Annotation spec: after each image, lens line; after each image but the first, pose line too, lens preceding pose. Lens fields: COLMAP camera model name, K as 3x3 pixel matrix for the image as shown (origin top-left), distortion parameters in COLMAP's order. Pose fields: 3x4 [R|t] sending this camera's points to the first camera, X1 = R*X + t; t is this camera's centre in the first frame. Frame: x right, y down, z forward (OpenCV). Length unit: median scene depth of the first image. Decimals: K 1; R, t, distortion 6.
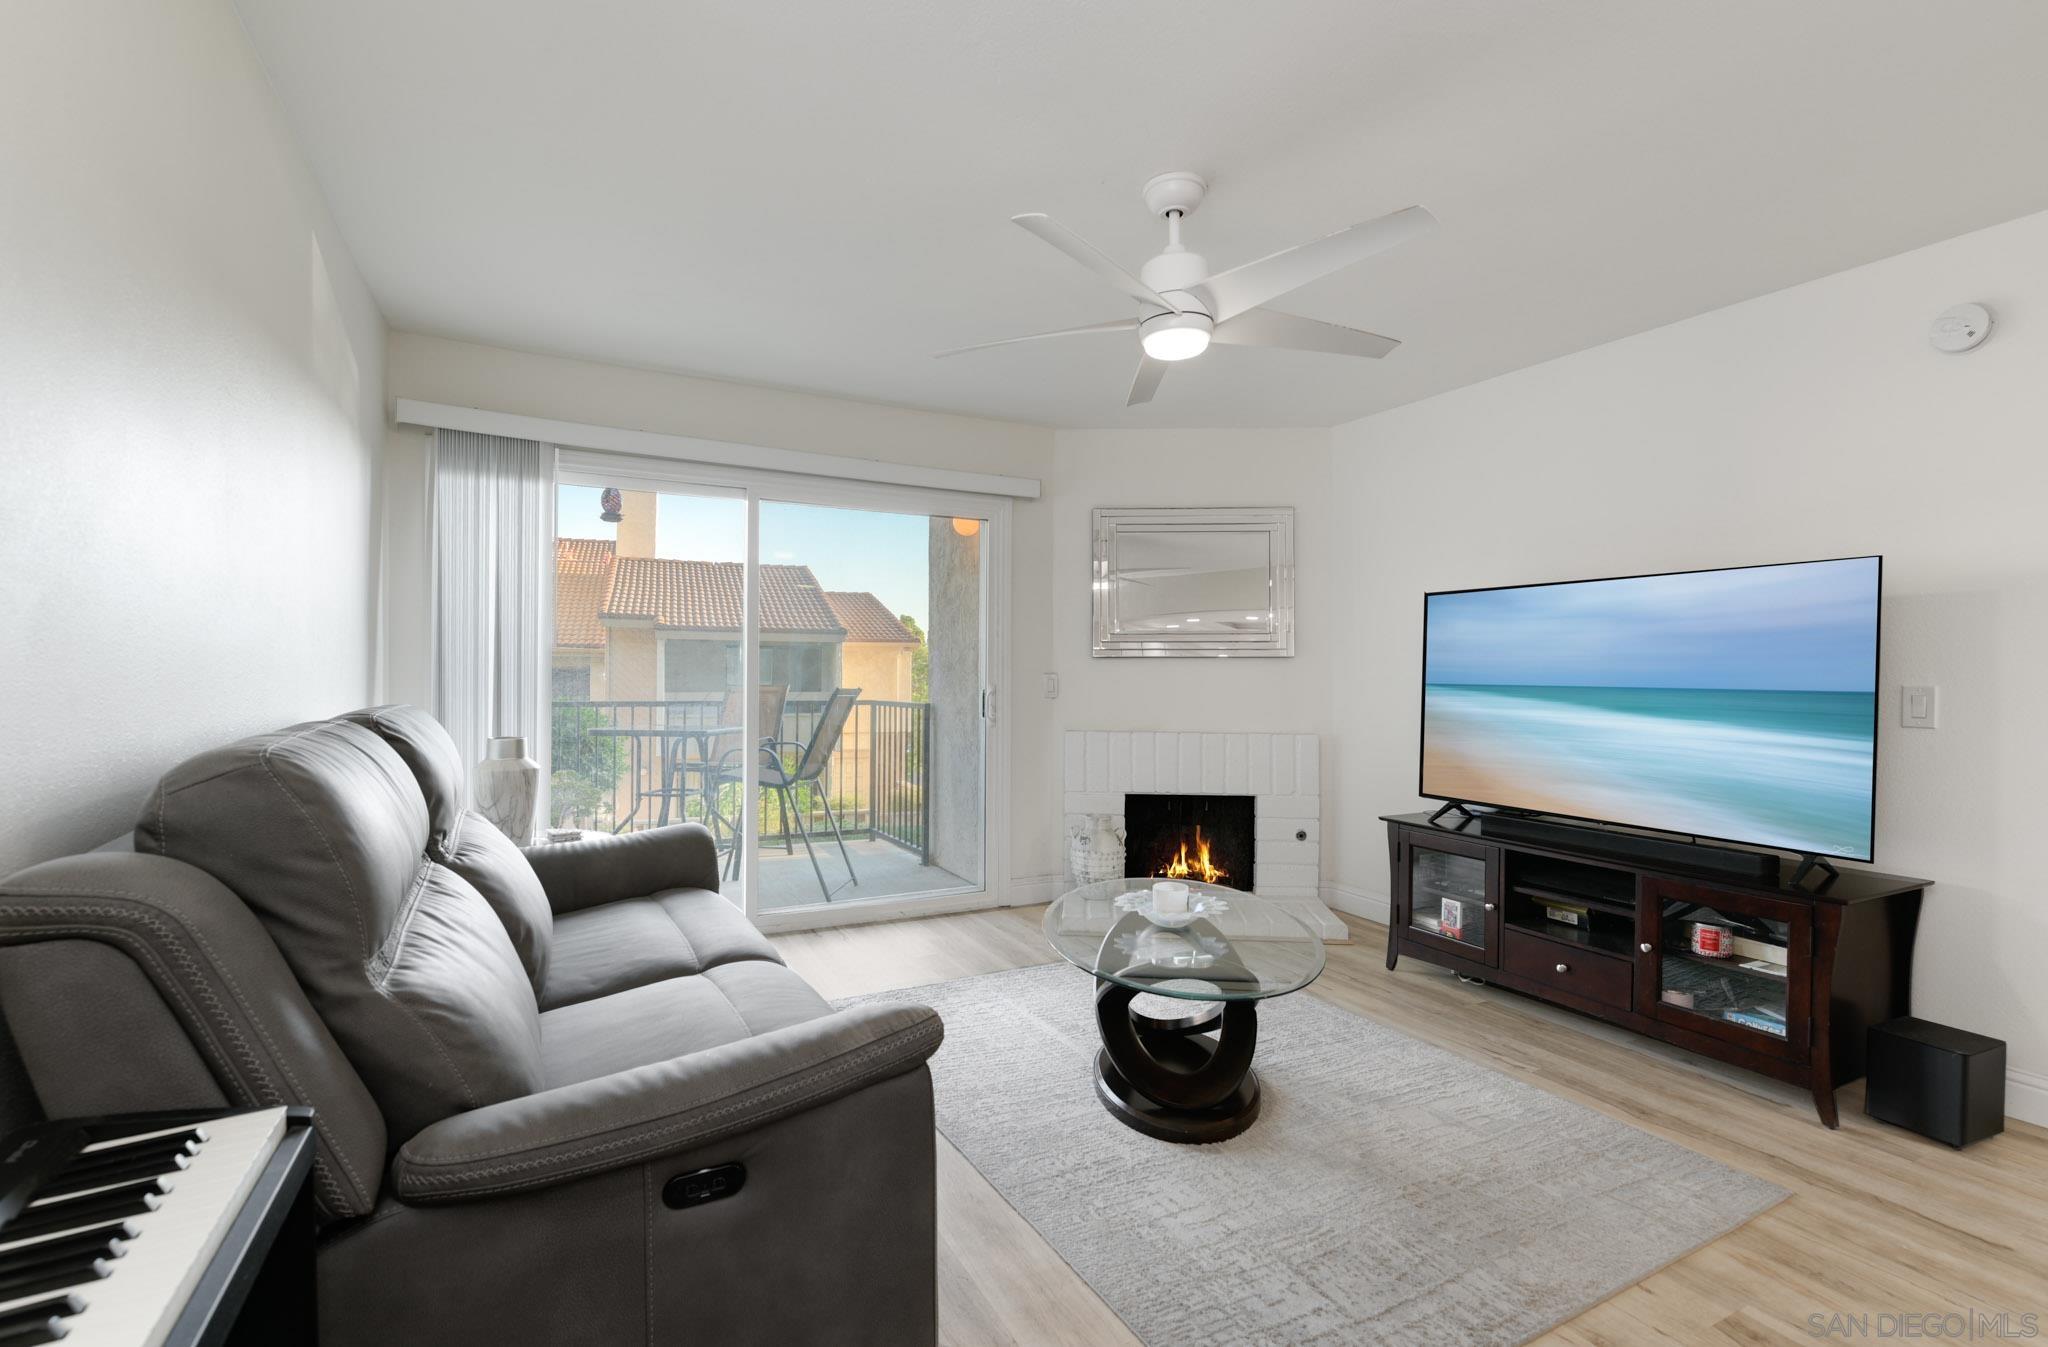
lens RADIAL K [[919.4, 0, 1015.5], [0, 919.4, 678.8], [0, 0, 1]] dist [-0.002023, -0.000567]
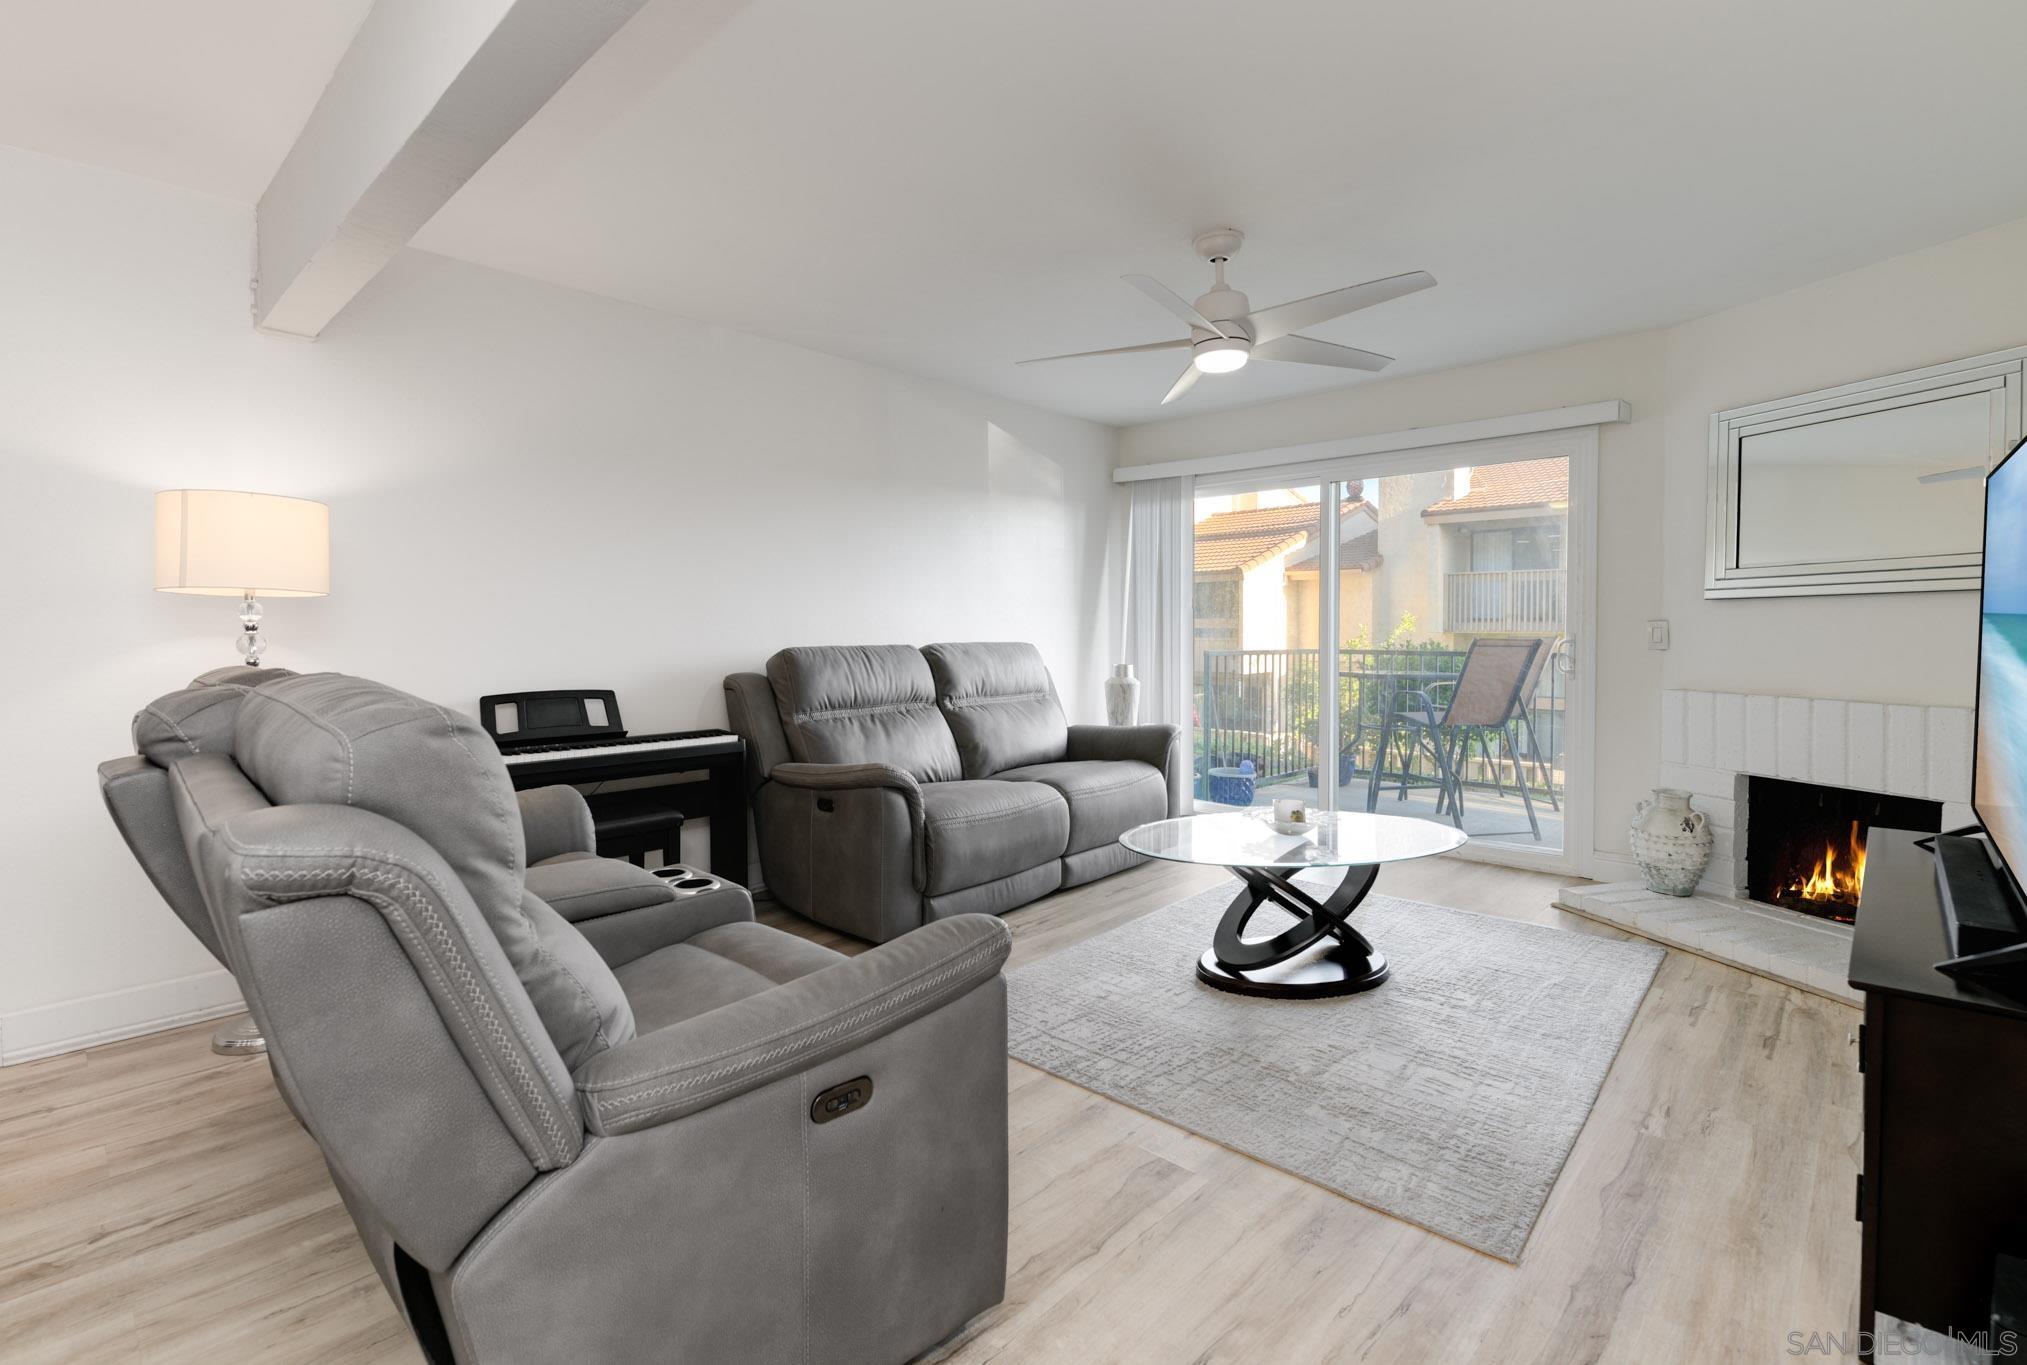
lens RADIAL K [[931.6, 0, 1001.5], [0, 931.6, 663.2], [0, 0, 1]] dist [-0.004029, -0.001803]
pose [[0.331271, 0.023100, -0.943253, 0.693044], [0.001034, 0.999691, 0.024845, 0.012366], [0.943535, -0.009205, 0.331145, 0.155927]]
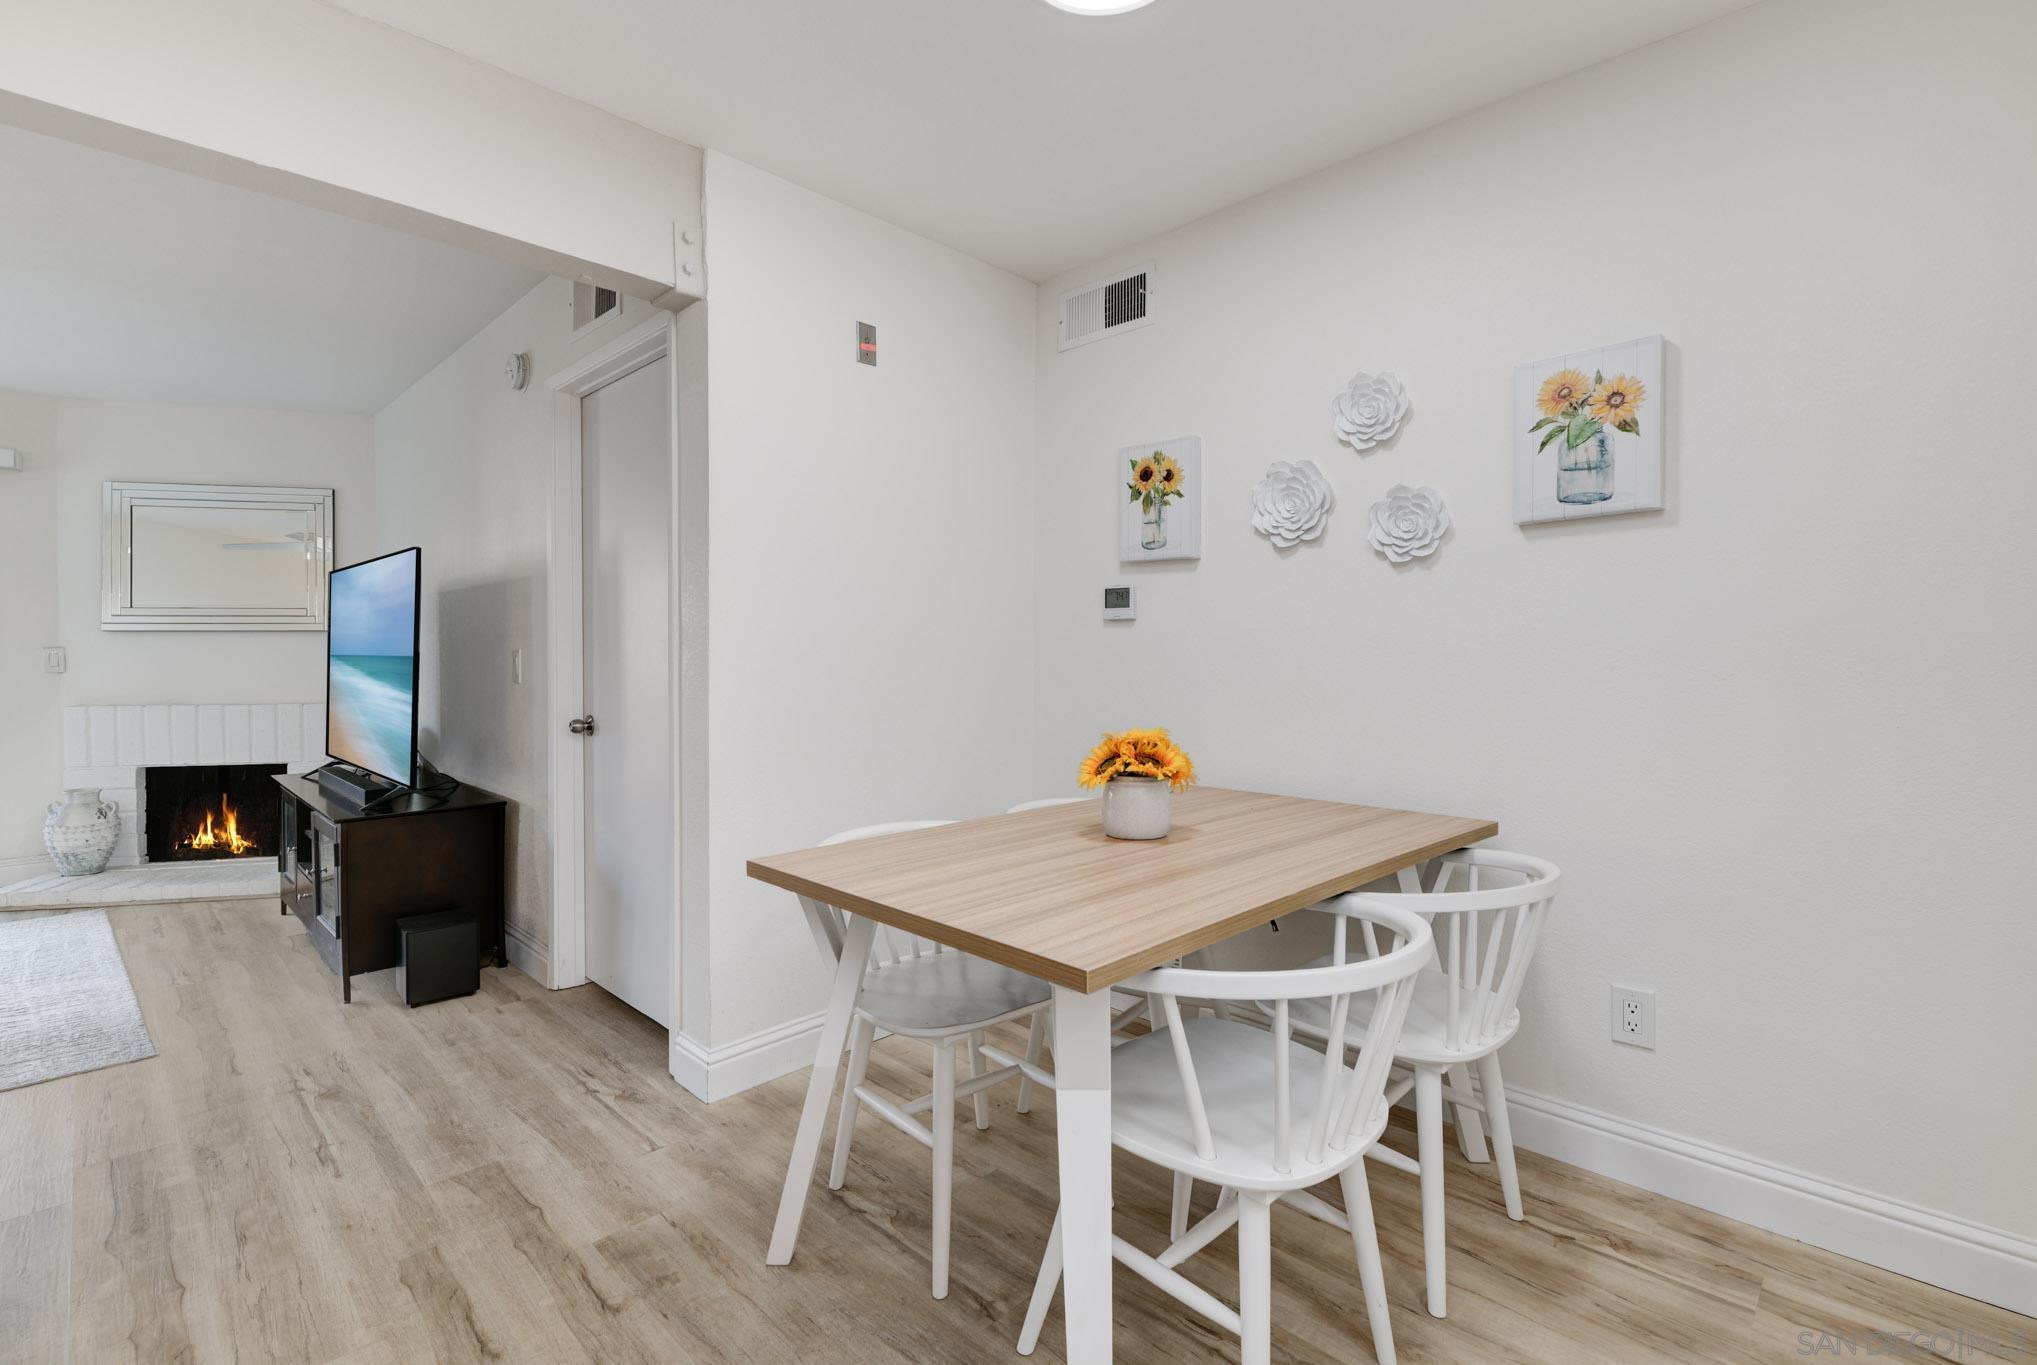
lens RADIAL K [[936.2, 0, 1003.5], [0, 936.2, 663.3], [0, 0, 1]] dist [-0.004029, -0.001803]
pose [[0.951941, -0.006207, 0.306218, 0.749521], [0.005771, 0.999981, 0.002330, 0.015955], [-0.306227, -0.000451, 0.951959, -0.268423]]
